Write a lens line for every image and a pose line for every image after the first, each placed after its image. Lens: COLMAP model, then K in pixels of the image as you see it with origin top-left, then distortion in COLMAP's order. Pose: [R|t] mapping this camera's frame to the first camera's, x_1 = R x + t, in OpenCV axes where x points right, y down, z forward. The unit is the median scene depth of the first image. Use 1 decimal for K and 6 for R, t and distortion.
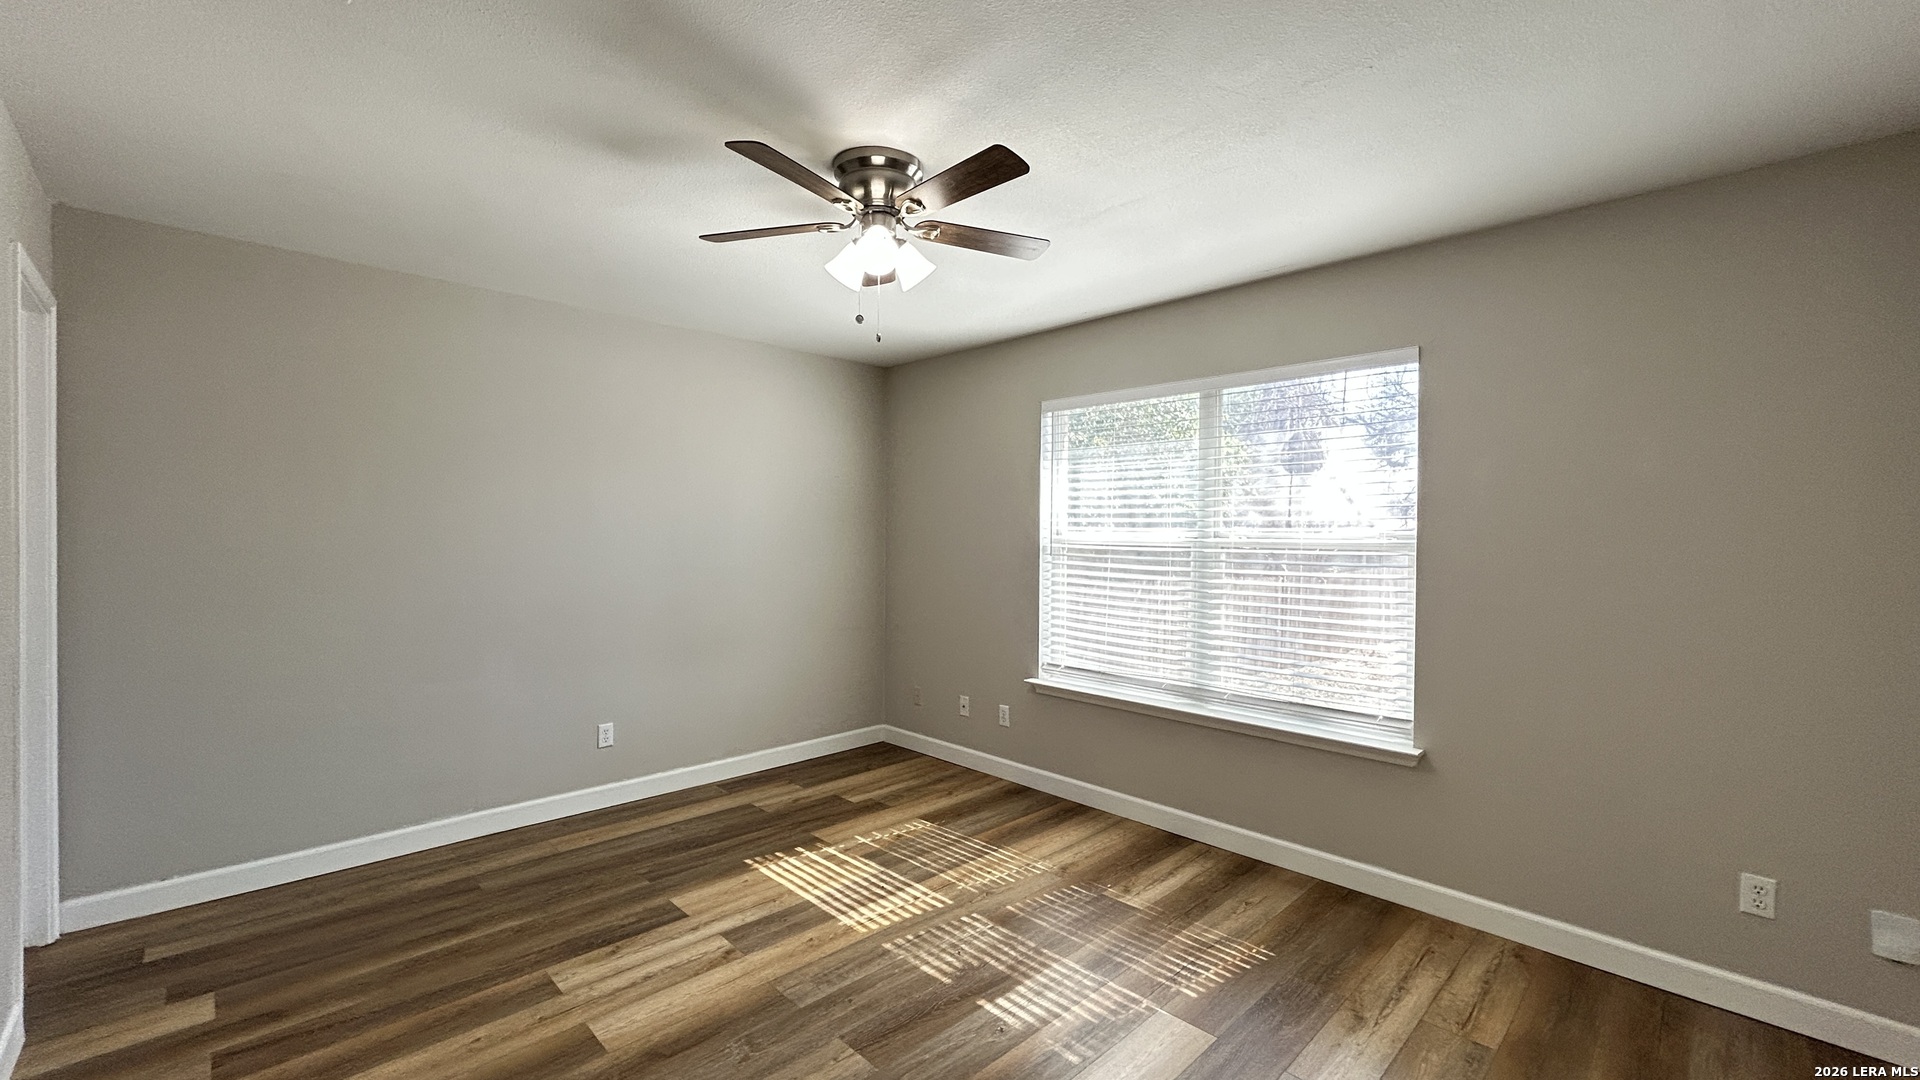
lens RADIAL K [[775.6, 0, 962.2], [0, 775.6, 536.3], [0, 0, 1]] dist [-0.002005, 0.005808]
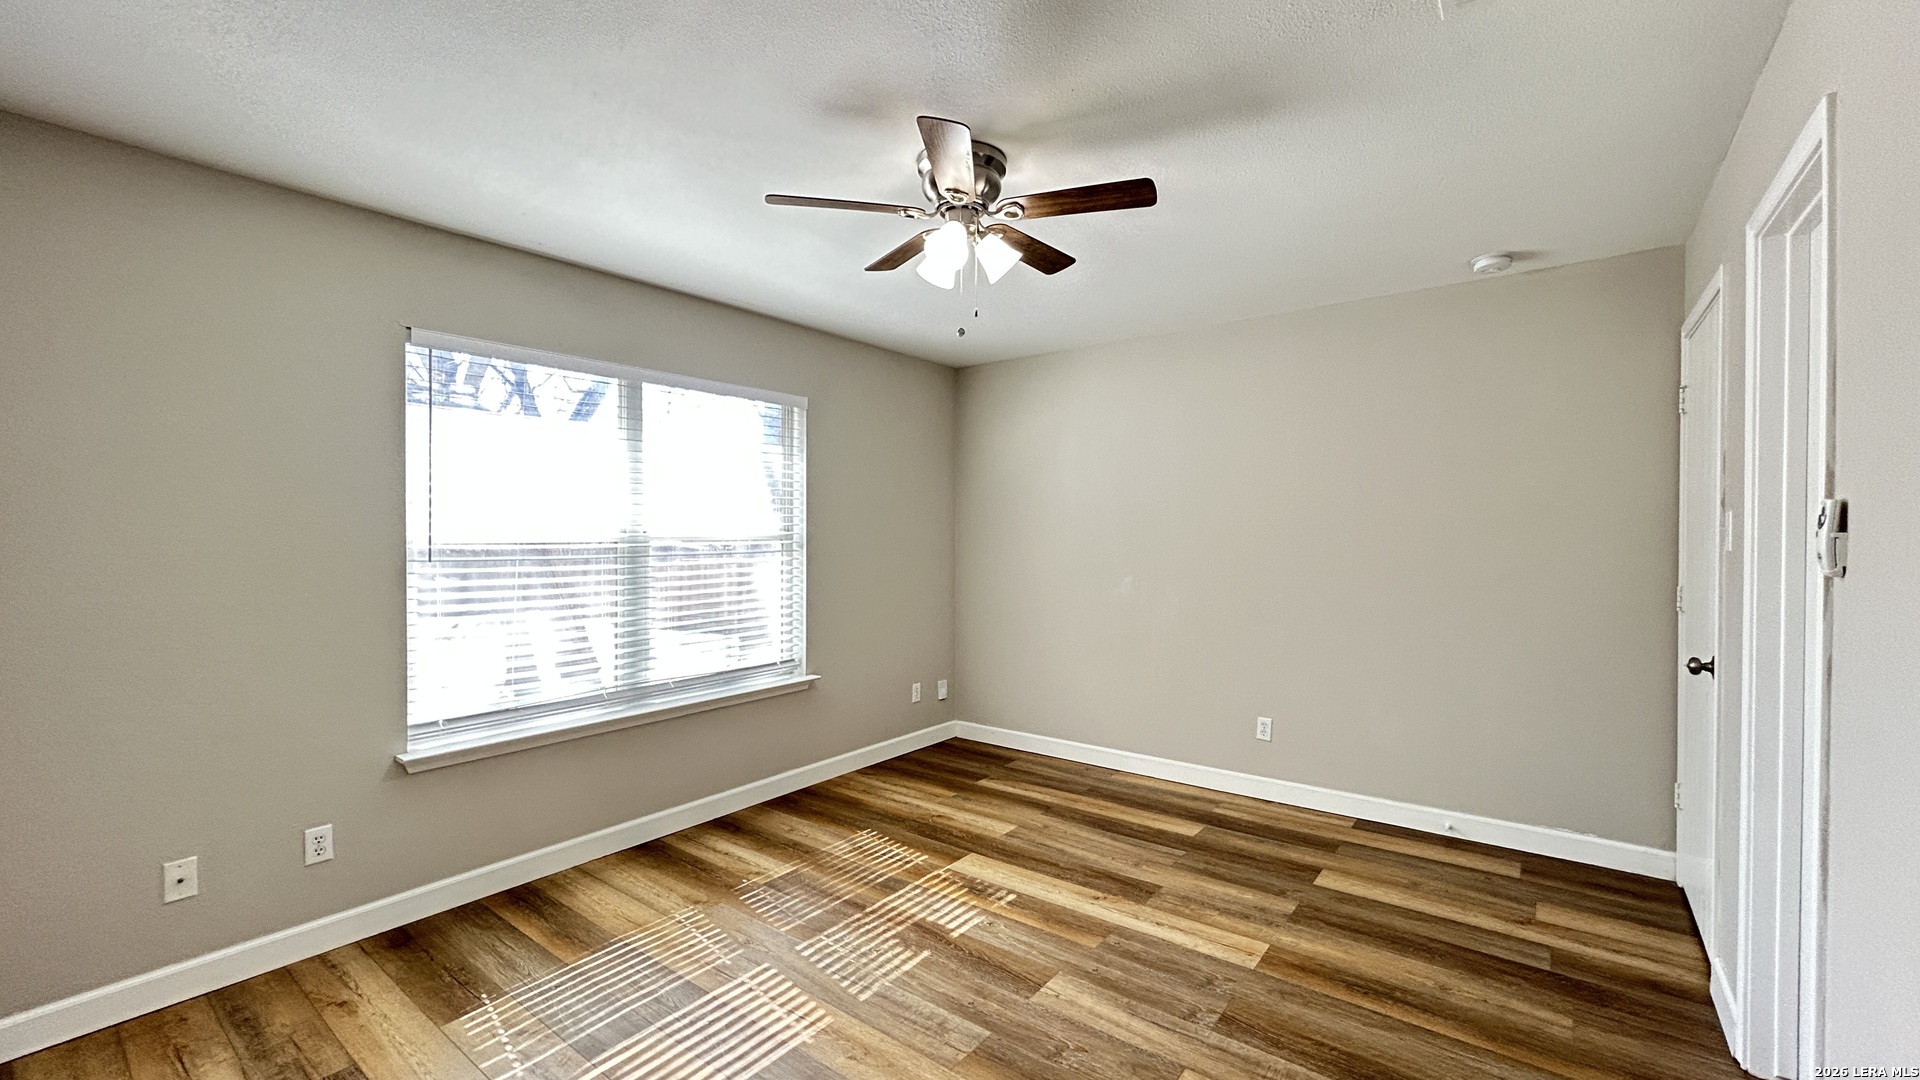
lens RADIAL K [[775.6, 0, 962.2], [0, 775.6, 536.3], [0, 0, 1]] dist [-0.002005, 0.005808]
pose [[-0.138114, -0.013947, 0.990318, -0.912580], [0.007248, 0.999860, 0.015093, -0.006409], [-0.990390, 0.009263, -0.137994, 0.940232]]
